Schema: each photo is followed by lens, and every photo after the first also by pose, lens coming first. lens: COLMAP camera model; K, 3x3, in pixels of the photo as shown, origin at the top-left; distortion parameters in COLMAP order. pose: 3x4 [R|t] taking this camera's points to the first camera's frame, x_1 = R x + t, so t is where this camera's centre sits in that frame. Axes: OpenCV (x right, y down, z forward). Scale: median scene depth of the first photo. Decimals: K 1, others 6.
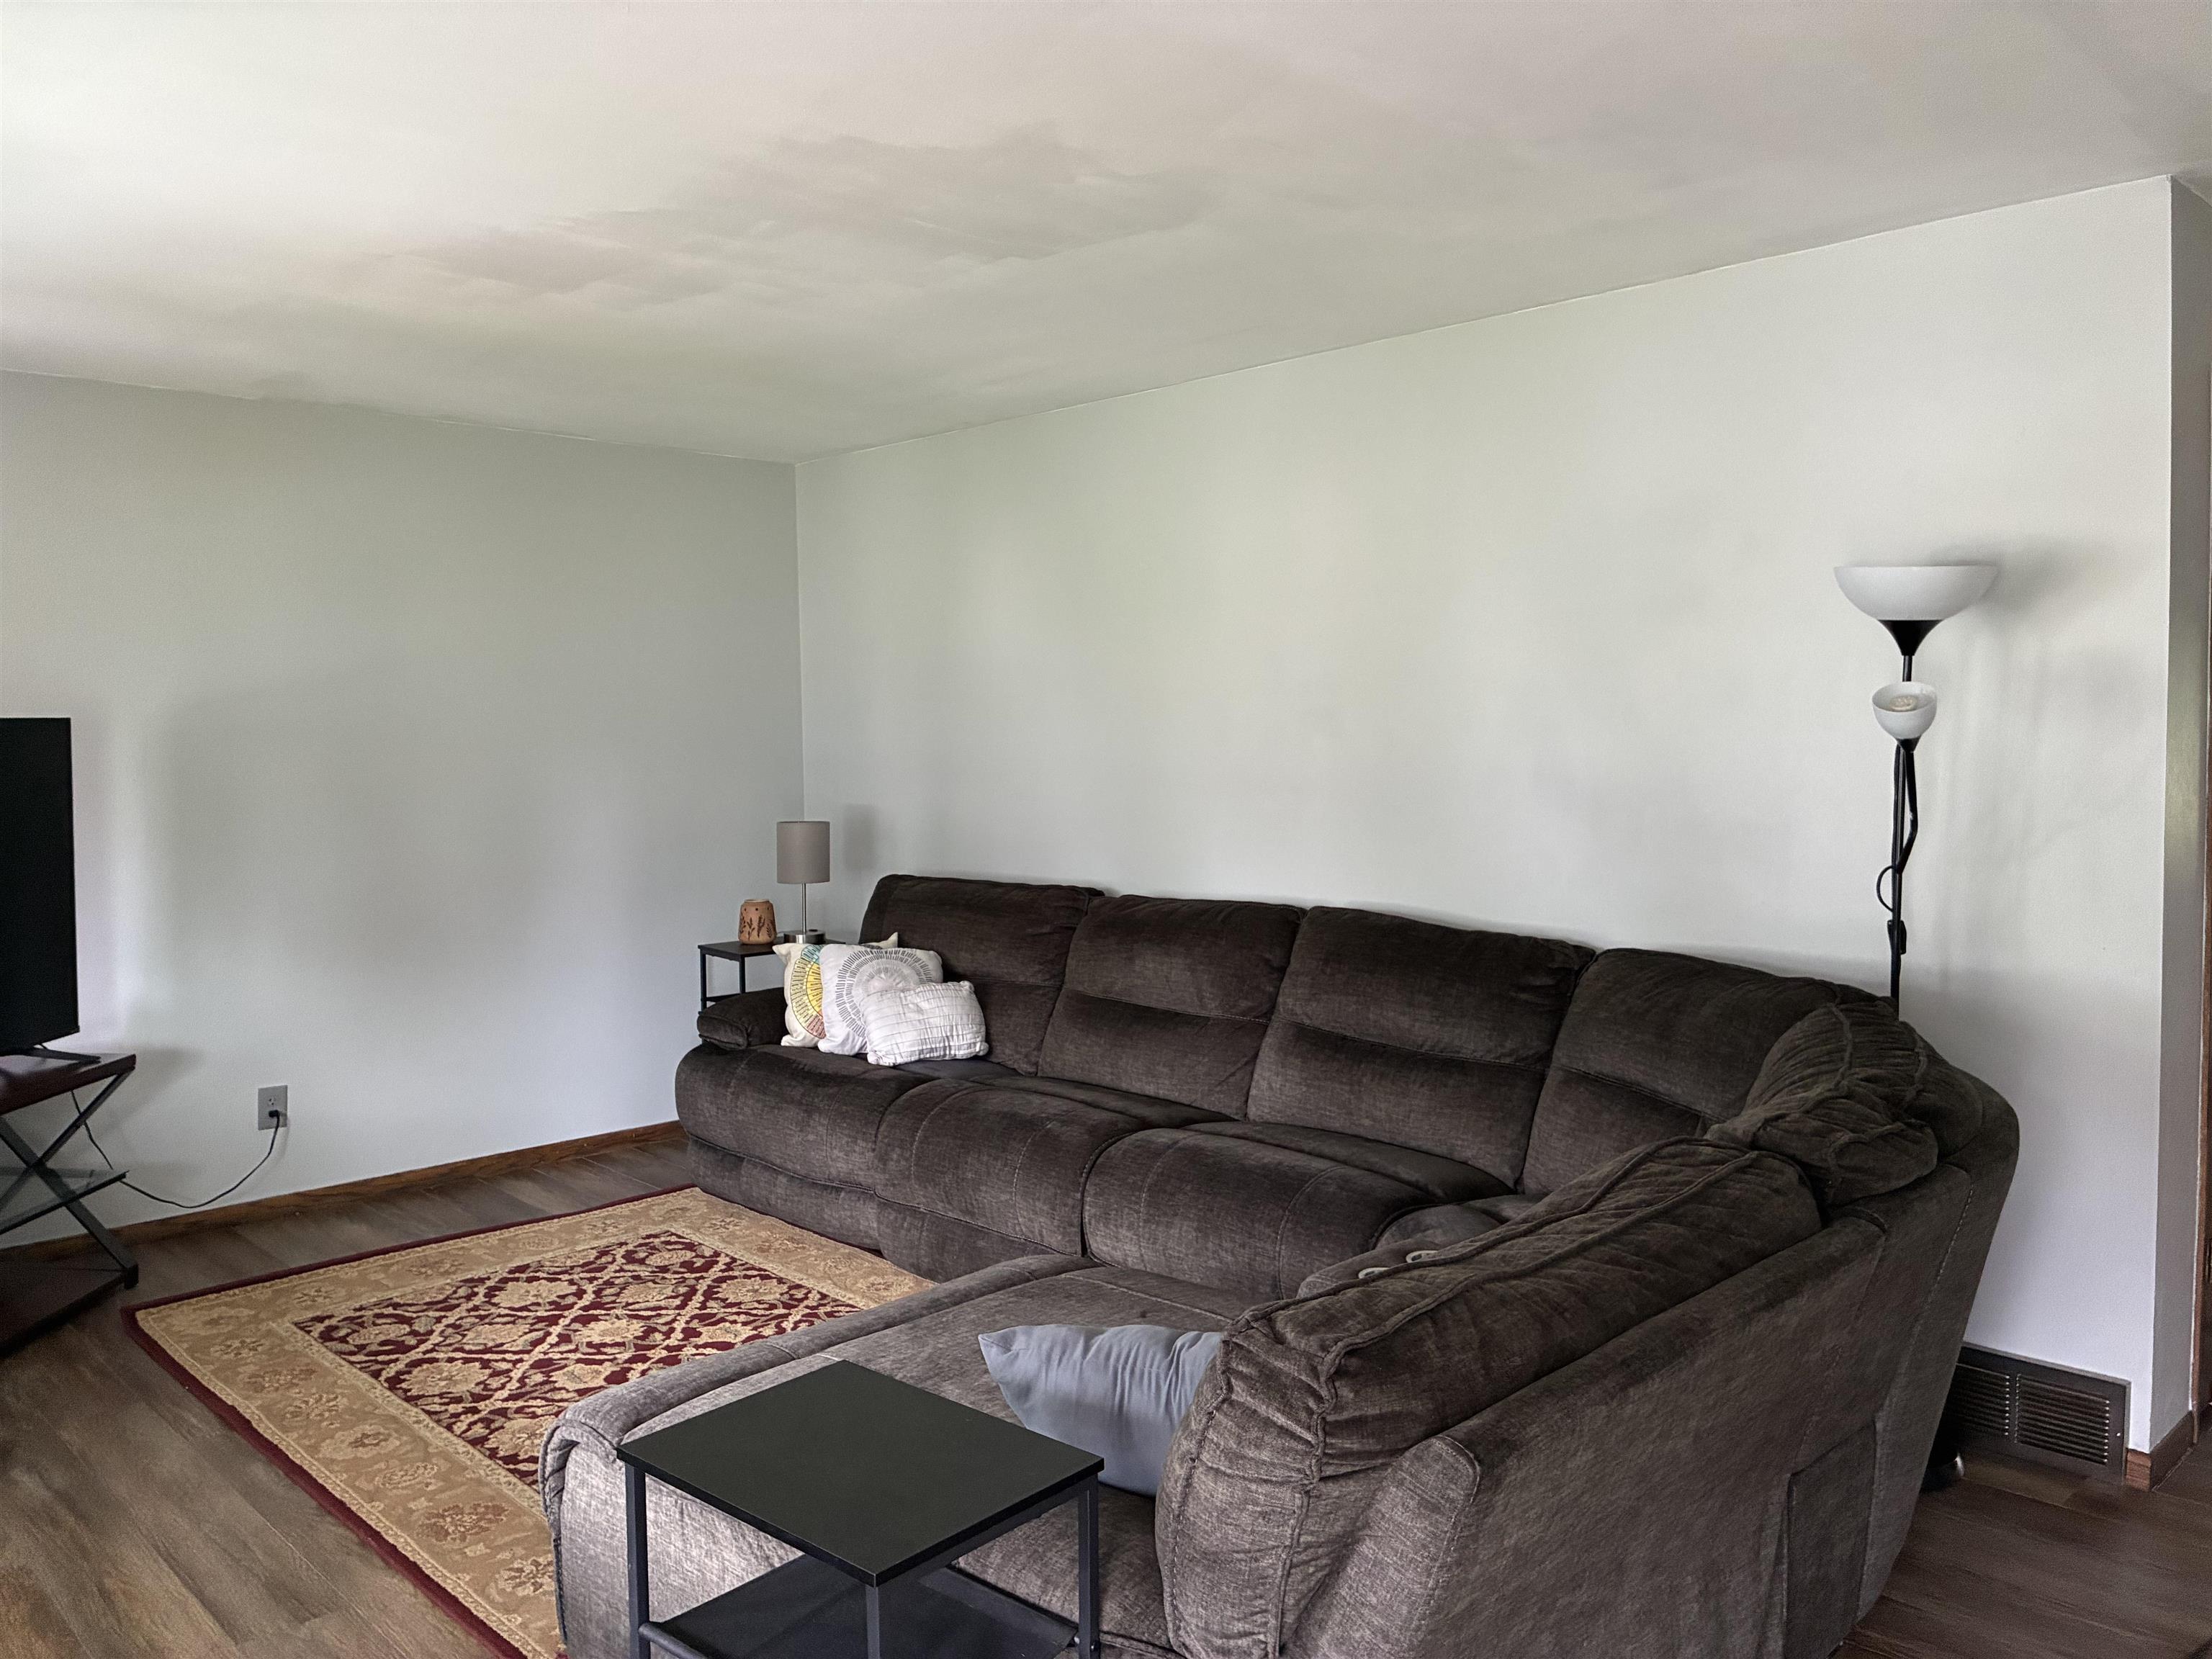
lens RADIAL K [[1685.6, 0, 1106.0], [0, 1685.6, 829.5], [0, 0, 1]] dist [-0.004423, 0.004343]
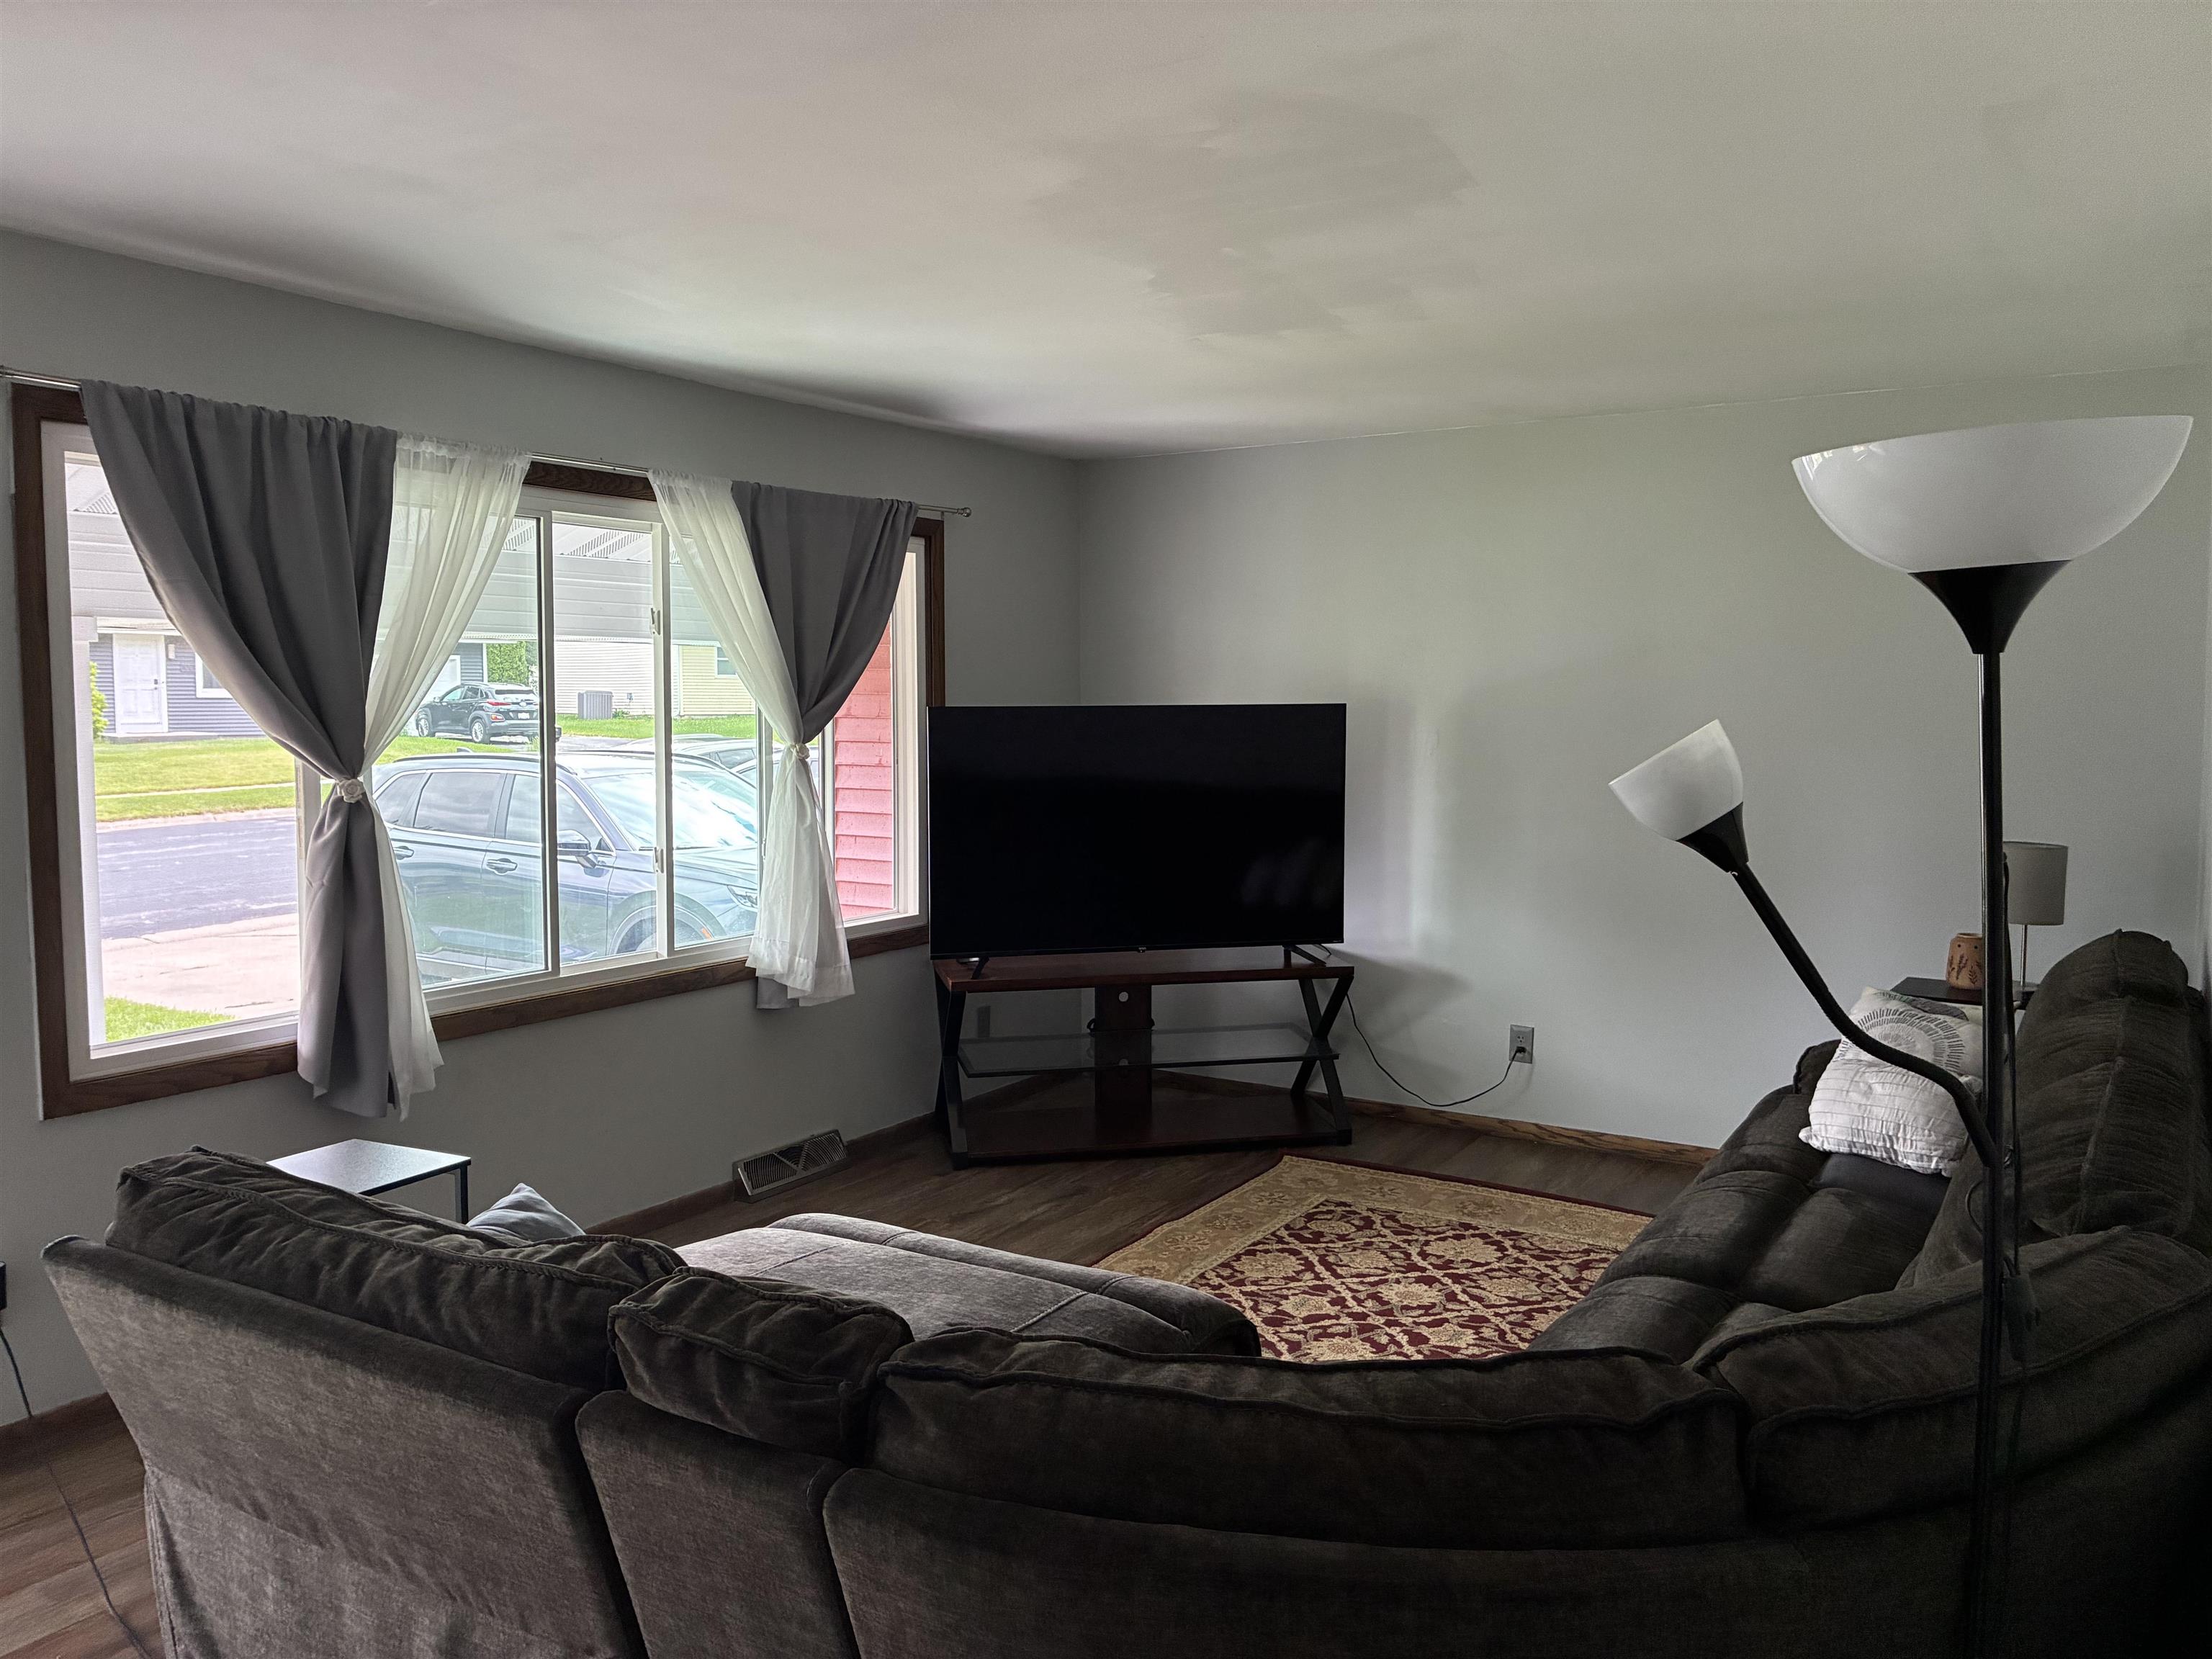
lens RADIAL K [[1685.6, 0, 1106.0], [0, 1685.6, 829.5], [0, 0, 1]] dist [-0.004423, 0.004343]
pose [[0.226266, 0.090440, -0.969858, 0.638680], [-0.065154, 0.994856, 0.077571, -0.060088], [0.971884, 0.045638, 0.230994, 0.535524]]
